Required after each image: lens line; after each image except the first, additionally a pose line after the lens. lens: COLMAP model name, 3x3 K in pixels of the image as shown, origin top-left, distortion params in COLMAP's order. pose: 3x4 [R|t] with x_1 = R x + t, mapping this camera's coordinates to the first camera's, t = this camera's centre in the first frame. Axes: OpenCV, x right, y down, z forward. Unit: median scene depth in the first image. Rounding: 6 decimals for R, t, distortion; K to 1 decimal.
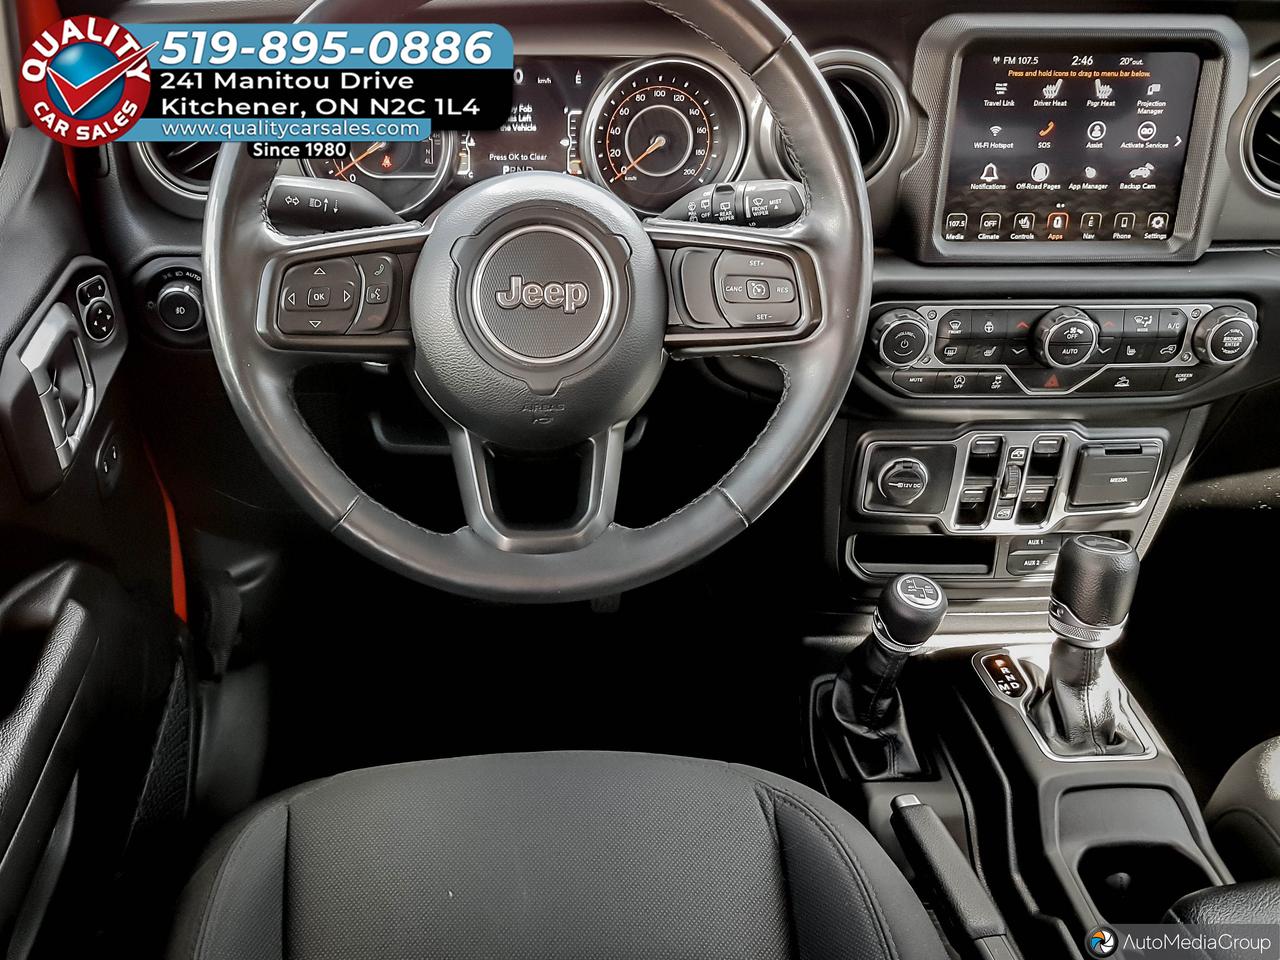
lens RADIAL K [[1152.6, 0, 514.0], [0, 1152.6, 553.7], [0, 0, 1]] dist [-0.040973, 0.002232]
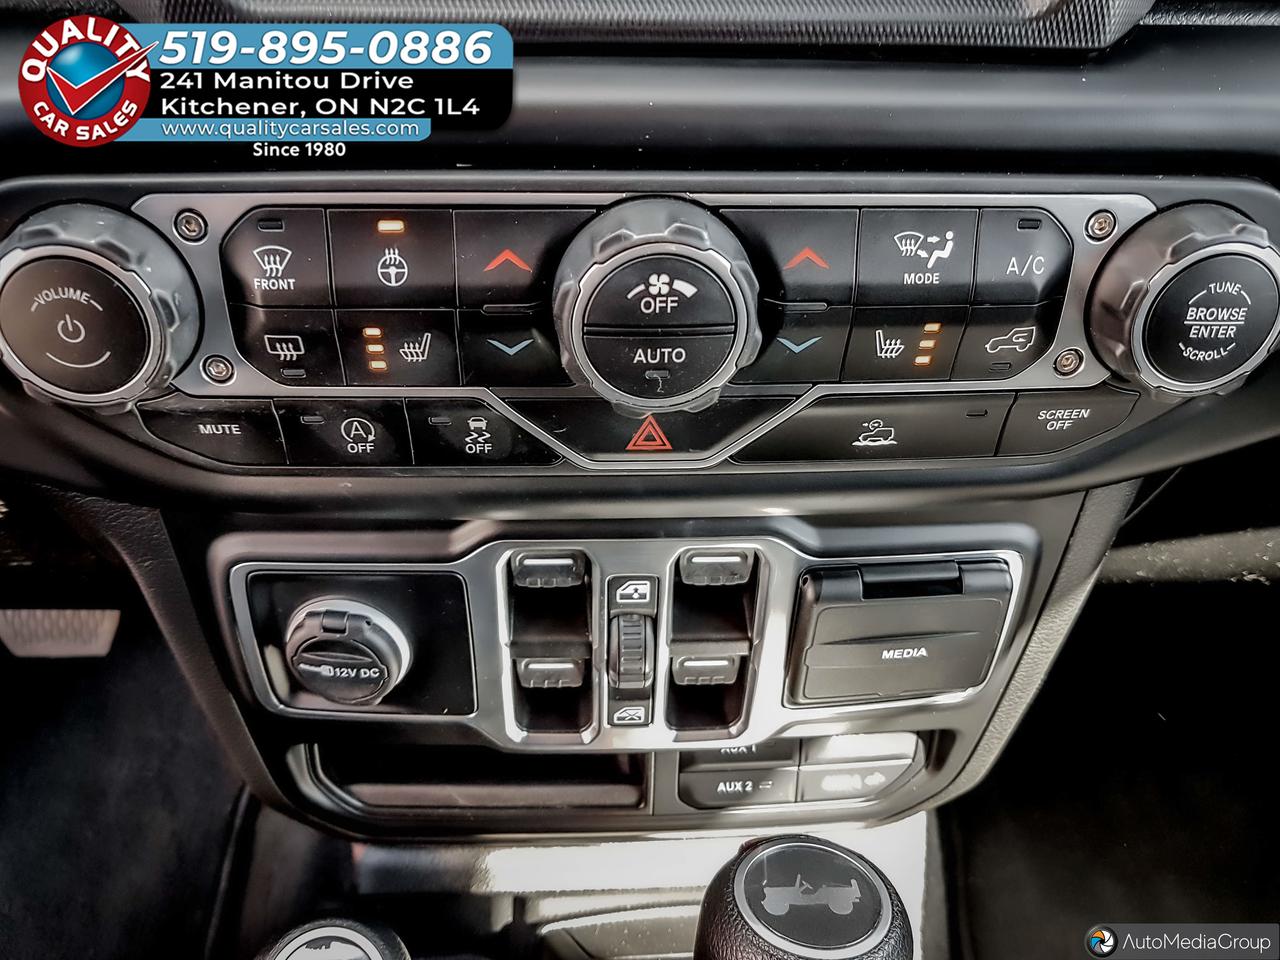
lens RADIAL K [[1021.5, 0, 626.6], [0, 1021.5, 477.5], [0, 0, 1]] dist [-0.029429, -0.016912]
pose [[0.998825, 0.000319, 0.048466, 0.458824], [-0.004047, 0.997036, 0.076831, -0.163582], [-0.048298, -0.076936, 0.995866, 0.727217]]
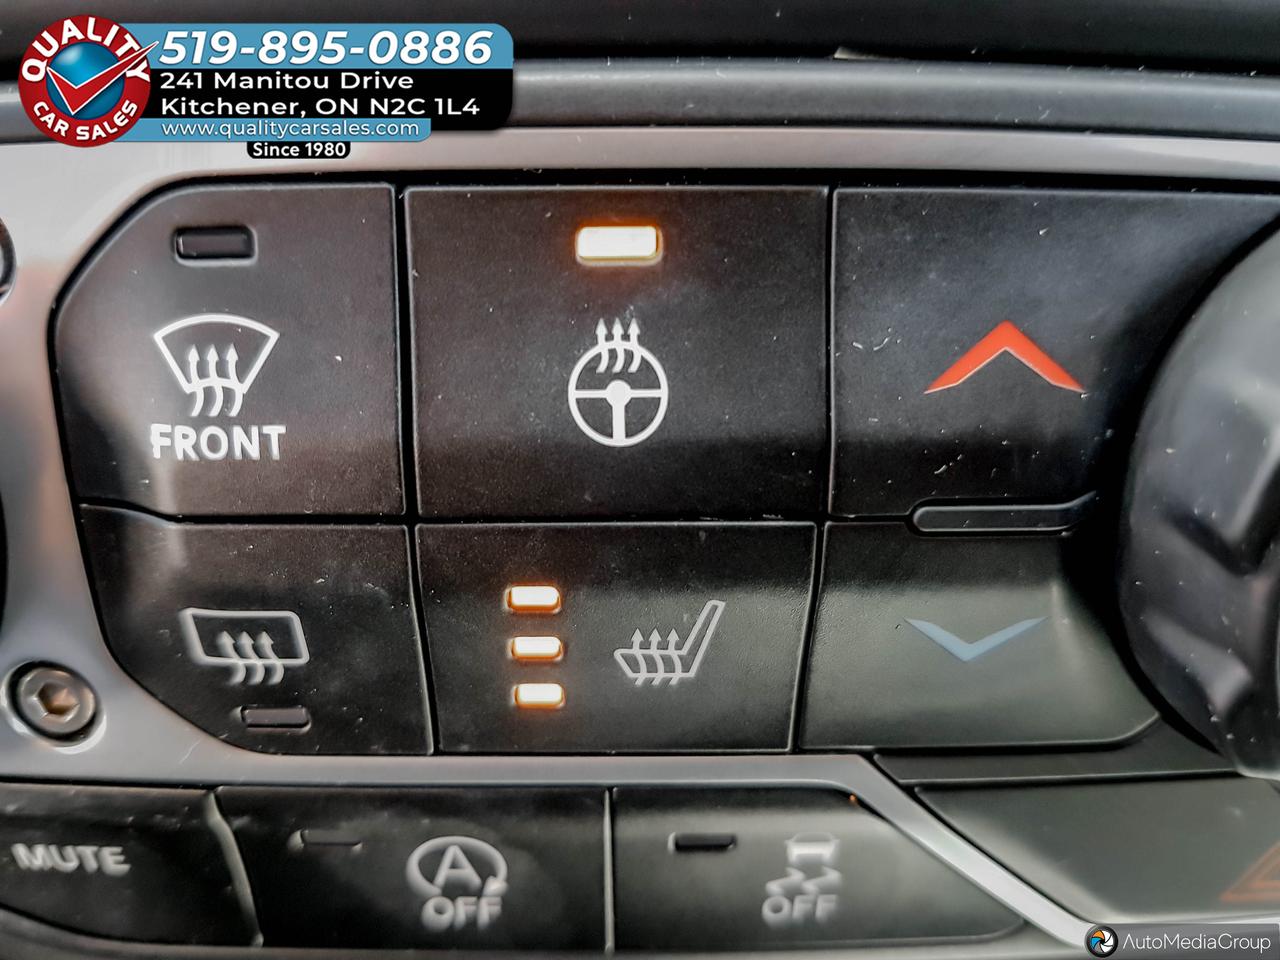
lens RADIAL K [[1021.5, 0, 634.4], [0, 1021.5, 469.4], [0, 0, 1]] dist [-0.029429, -0.016912]
pose [[0.999651, 0.000223, 0.026406, 0.411277], [0.002776, 0.993536, -0.113481, -0.181594], [-0.026261, 0.113515, 0.993189, 0.916285]]
